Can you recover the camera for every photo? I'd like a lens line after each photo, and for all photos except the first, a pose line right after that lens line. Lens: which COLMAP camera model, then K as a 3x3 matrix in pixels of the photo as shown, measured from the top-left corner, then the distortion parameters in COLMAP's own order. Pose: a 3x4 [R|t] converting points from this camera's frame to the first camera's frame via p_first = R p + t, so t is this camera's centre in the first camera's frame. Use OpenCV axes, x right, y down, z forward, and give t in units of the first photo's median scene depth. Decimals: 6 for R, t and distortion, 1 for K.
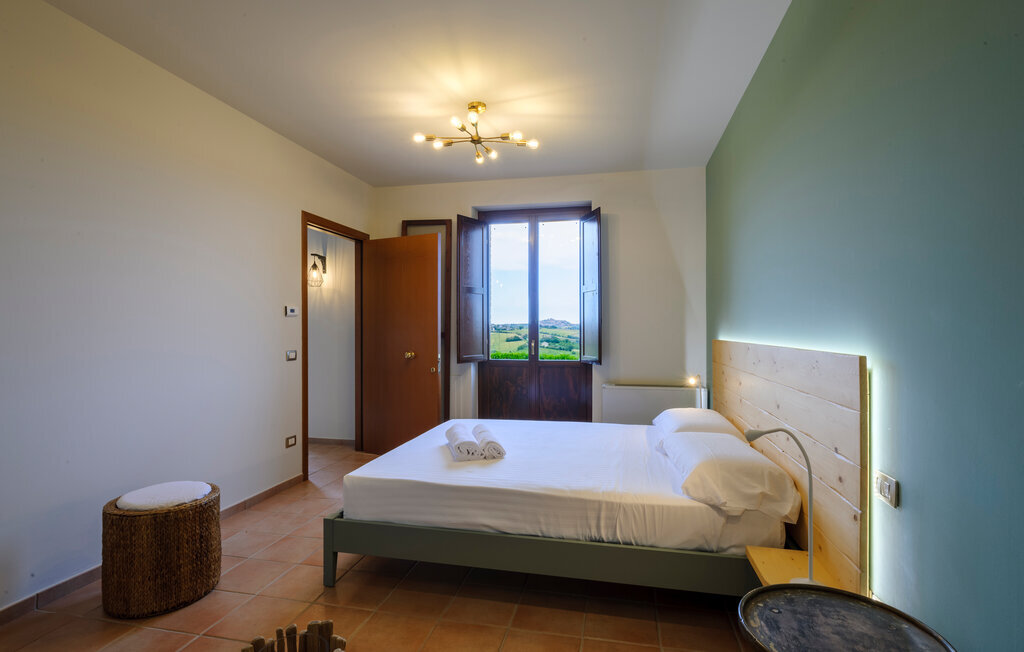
lens RADIAL K [[485.6, 0, 512.9], [0, 485.6, 327.9], [0, 0, 1]] dist [0.004282, -0.000146]
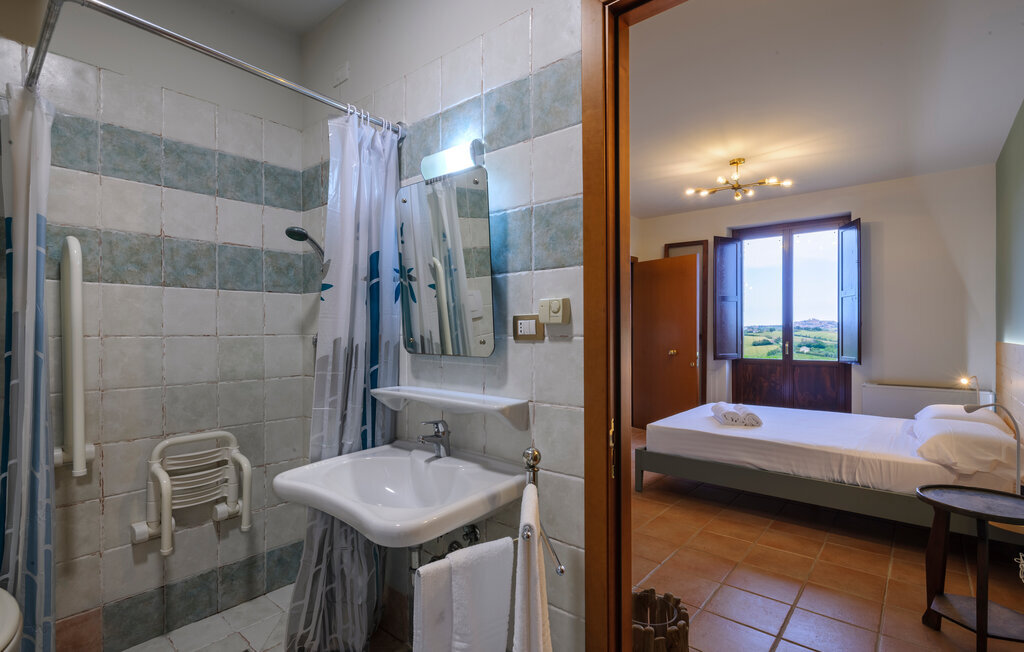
lens RADIAL K [[485.6, 0, 497.5], [0, 485.6, 332.3], [0, 0, 1]] dist [0.004282, -0.000146]
pose [[0.878916, 0.001154, -0.476975, -0.012866], [0.000858, 0.999992, 0.003999, -0.000887], [0.476975, -0.003924, 0.878908, -0.381284]]
